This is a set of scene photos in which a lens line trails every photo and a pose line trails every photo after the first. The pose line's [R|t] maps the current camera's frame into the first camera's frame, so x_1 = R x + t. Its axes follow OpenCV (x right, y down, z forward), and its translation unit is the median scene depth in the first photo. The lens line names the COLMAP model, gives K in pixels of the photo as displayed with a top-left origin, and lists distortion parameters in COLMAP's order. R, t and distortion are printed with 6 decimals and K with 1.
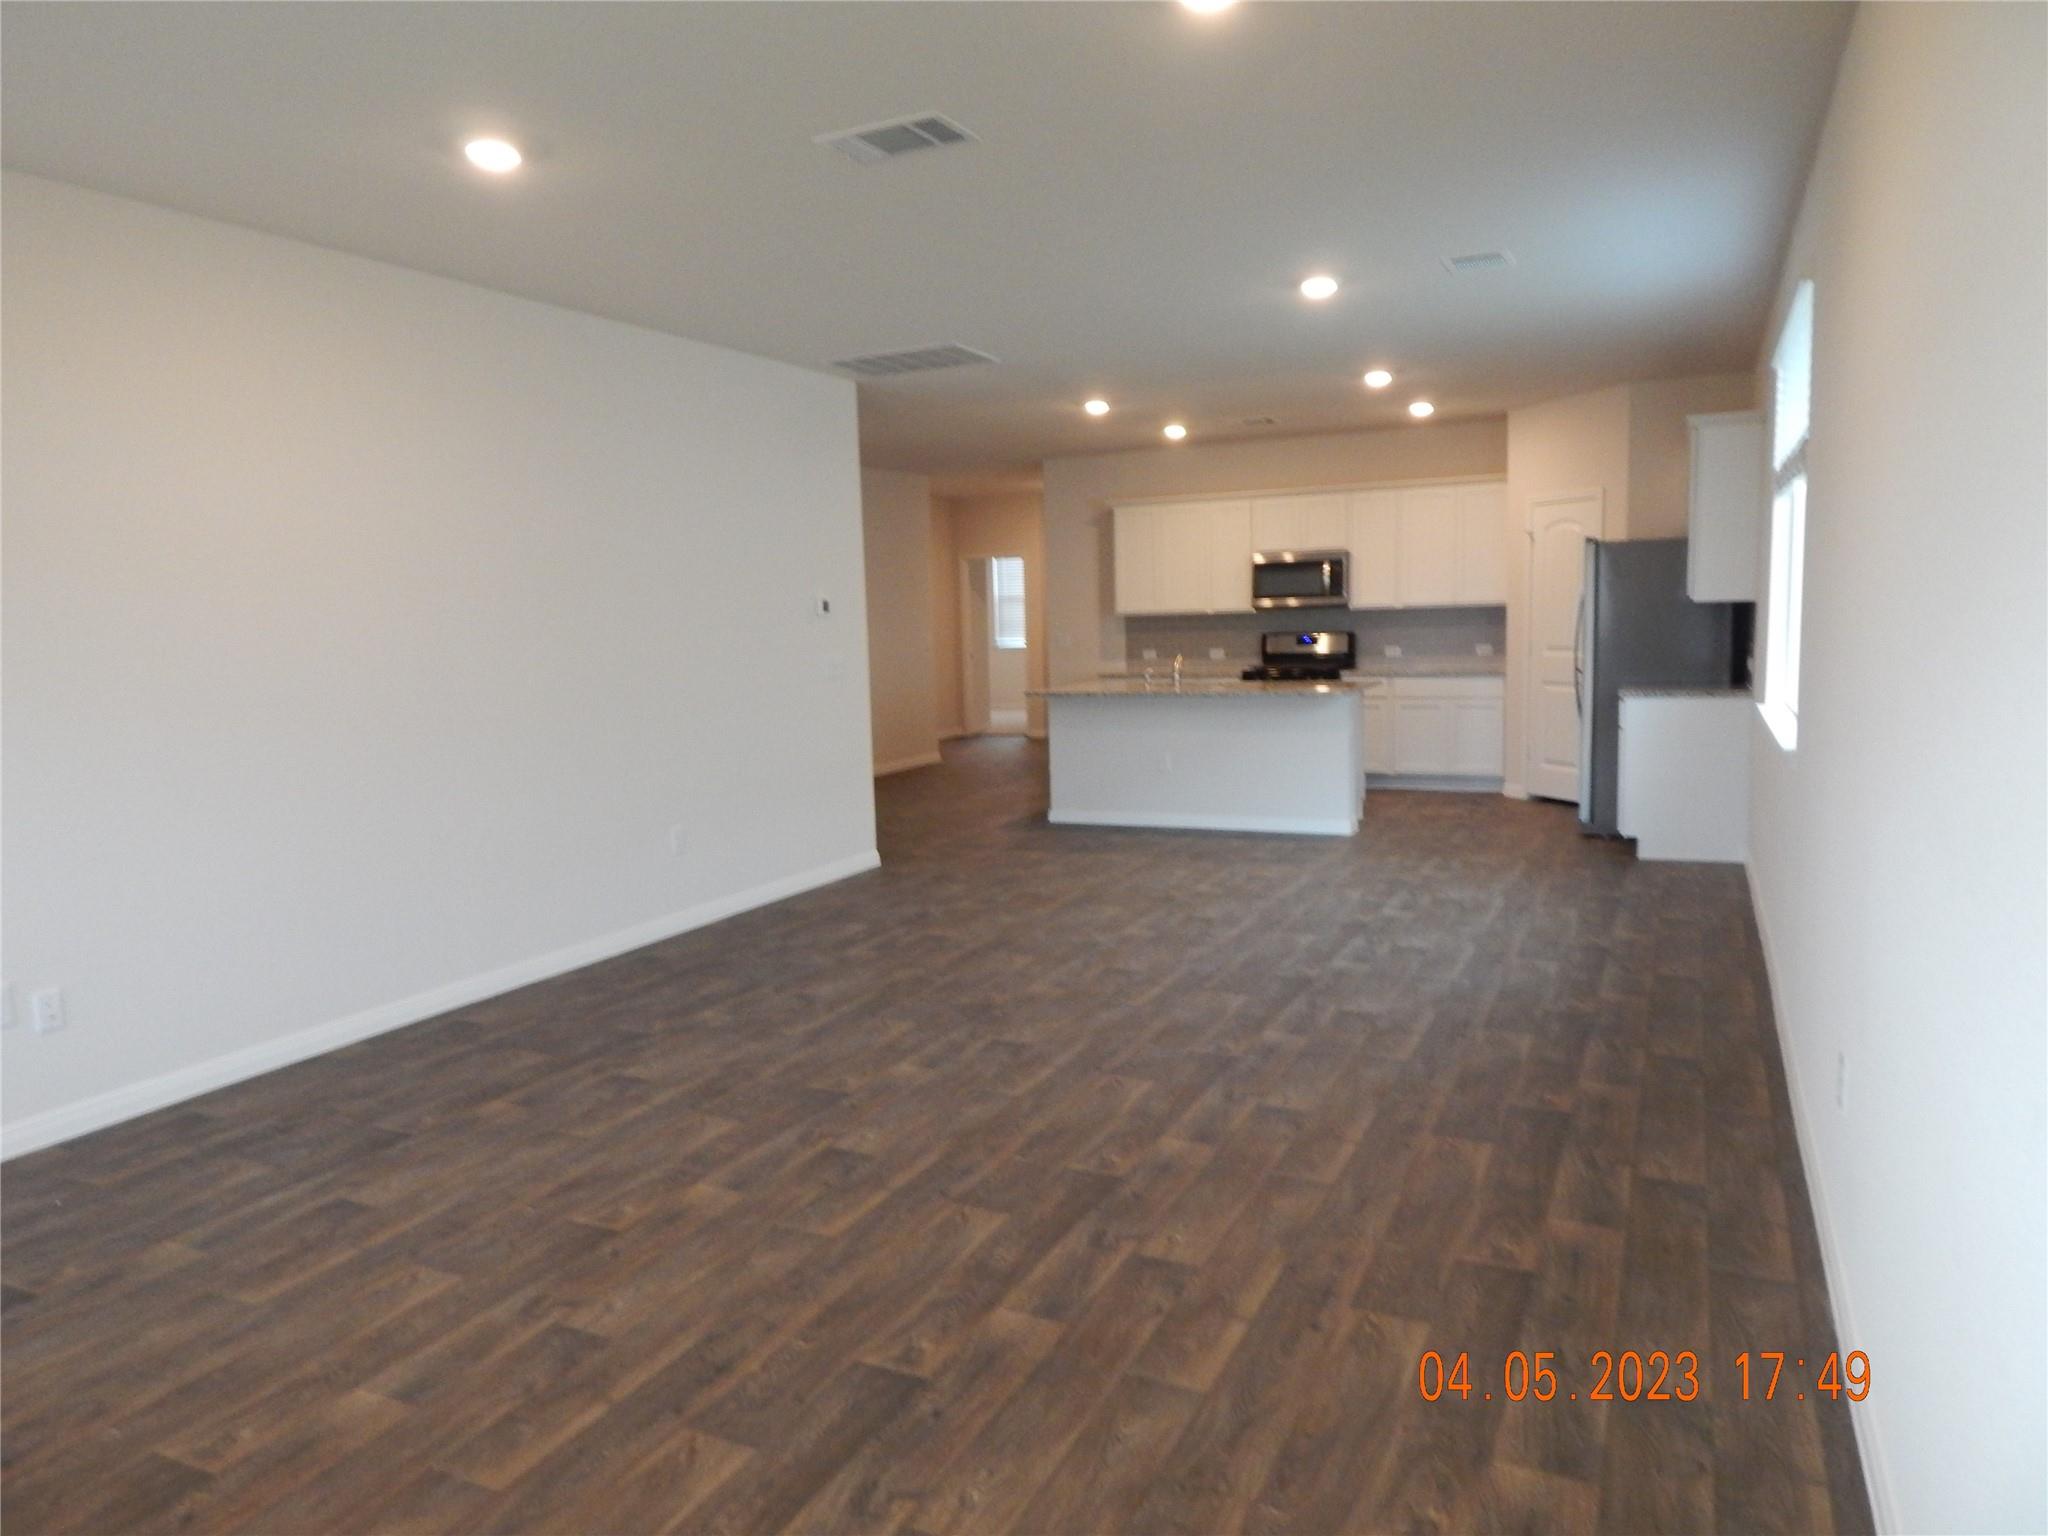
lens RADIAL K [[1364.1, 0, 1023.8], [0, 1364.1, 766.6], [0, 0, 1]] dist [0.006644, -0.003549]
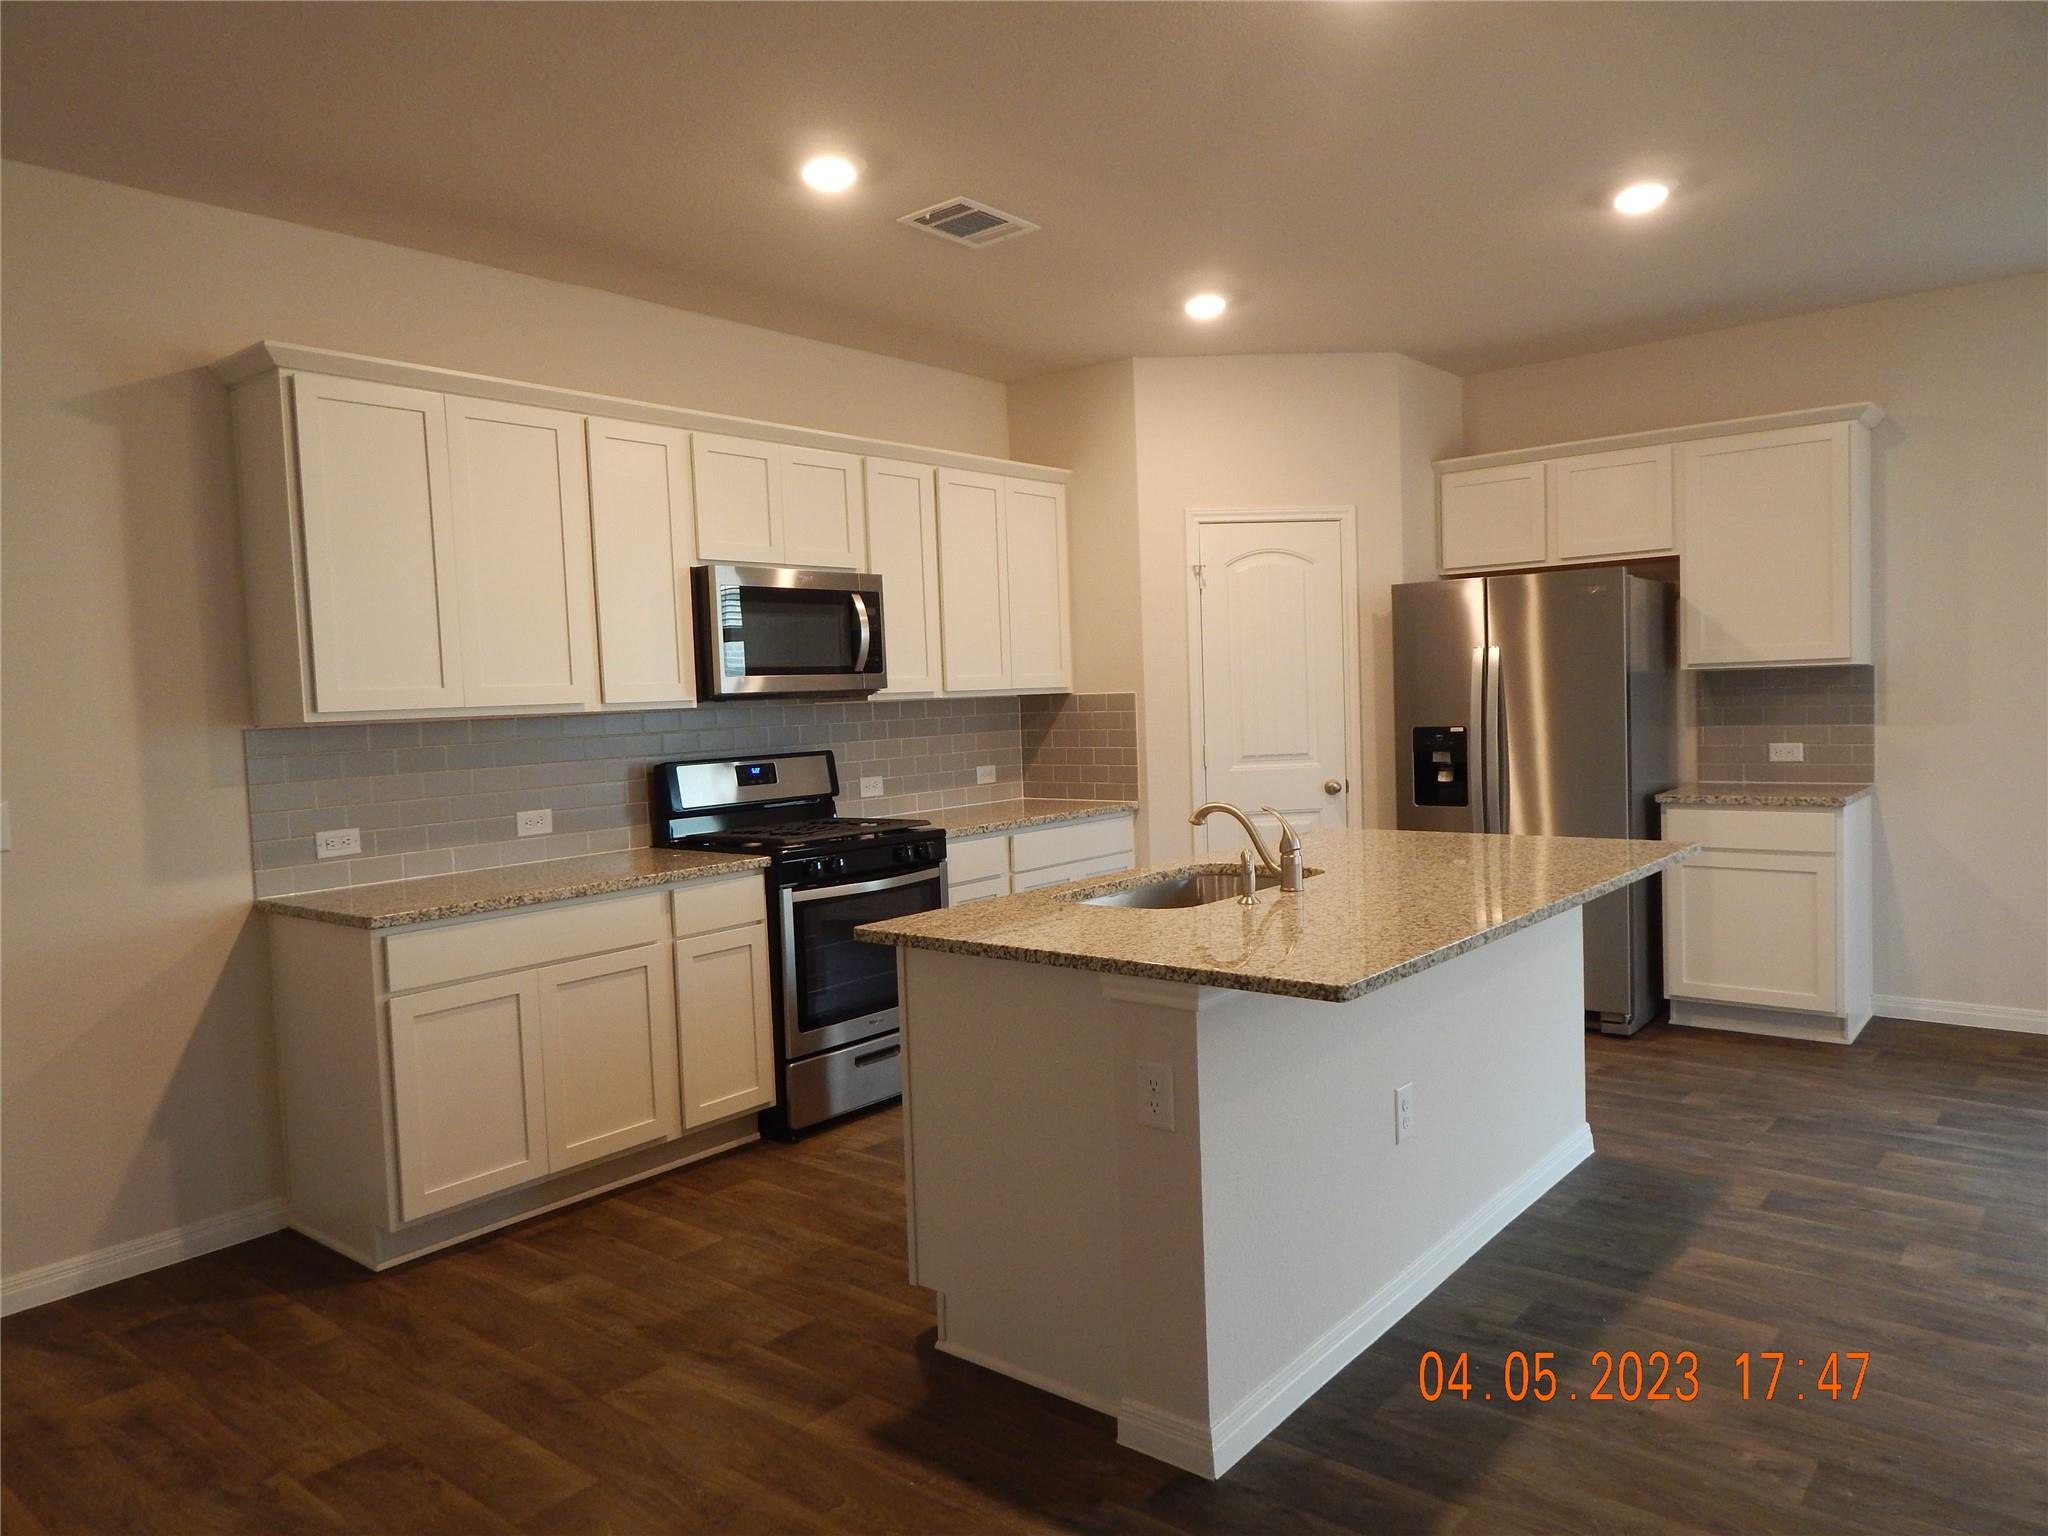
lens RADIAL K [[1364.1, 0, 1025.5], [0, 1364.1, 770.3], [0, 0, 1]] dist [0.006644, -0.003549]
pose [[0.235654, -0.037402, 0.971117, -0.201032], [0.136727, 0.990596, 0.004974, -0.086353], [-0.962171, 0.131605, 0.238552, 0.835206]]
